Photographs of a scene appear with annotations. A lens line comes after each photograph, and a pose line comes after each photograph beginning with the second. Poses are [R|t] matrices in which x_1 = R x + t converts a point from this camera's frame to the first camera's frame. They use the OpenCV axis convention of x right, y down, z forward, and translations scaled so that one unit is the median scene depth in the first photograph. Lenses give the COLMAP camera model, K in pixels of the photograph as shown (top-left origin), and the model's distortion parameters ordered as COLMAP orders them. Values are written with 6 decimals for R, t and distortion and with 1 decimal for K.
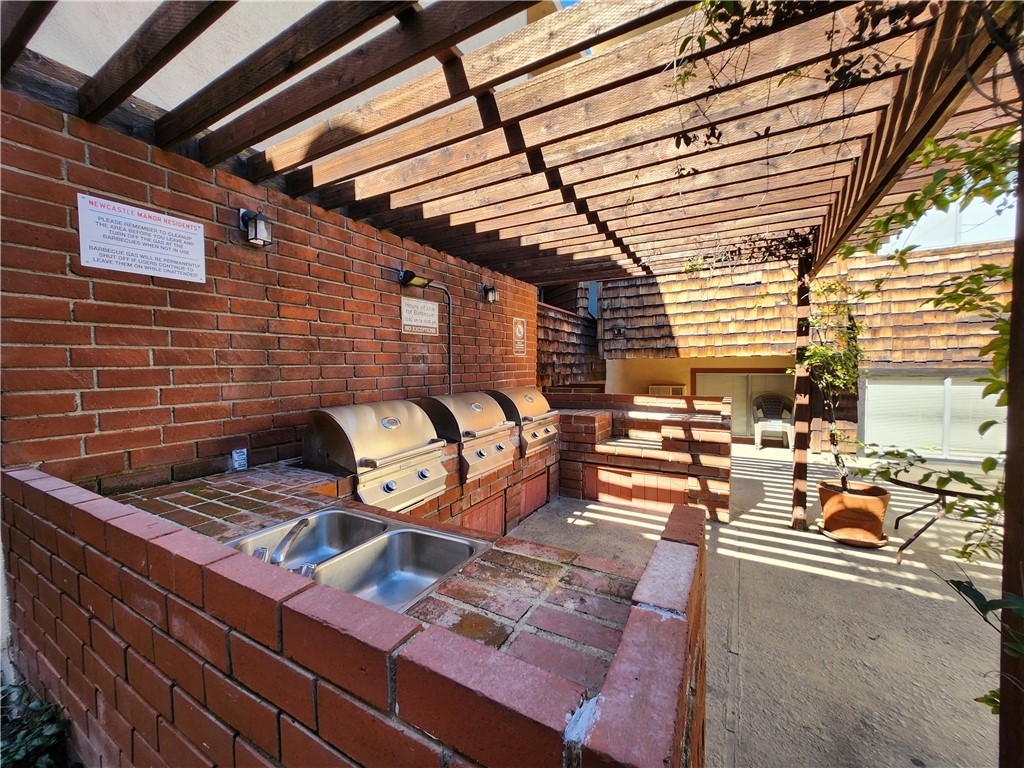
lens RADIAL K [[402.2, 0, 514.7], [0, 402.2, 381.0], [0, 0, 1]] dist [0.001958, 0.000196]
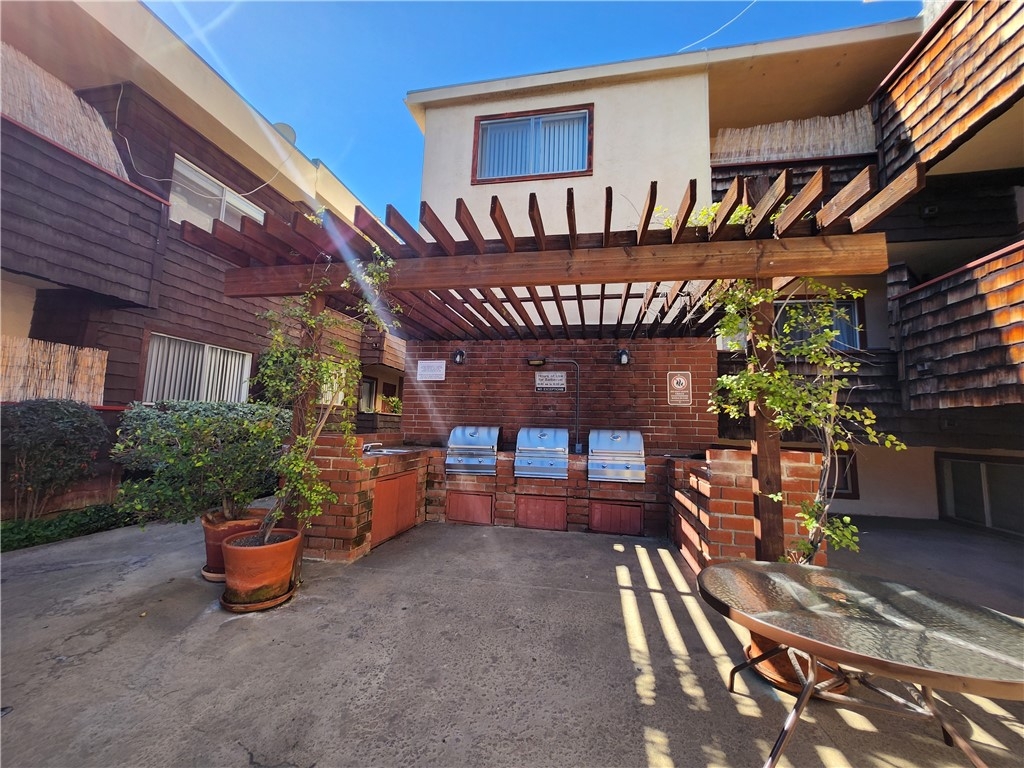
lens RADIAL K [[402.2, 0, 514.7], [0, 402.2, 381.0], [0, 0, 1]] dist [0.001958, 0.000196]
pose [[0.317717, -0.087619, -0.944129, 1.632884], [-0.070878, 0.990741, -0.115797, 0.051110], [0.945533, 0.103709, 0.308565, 0.440971]]
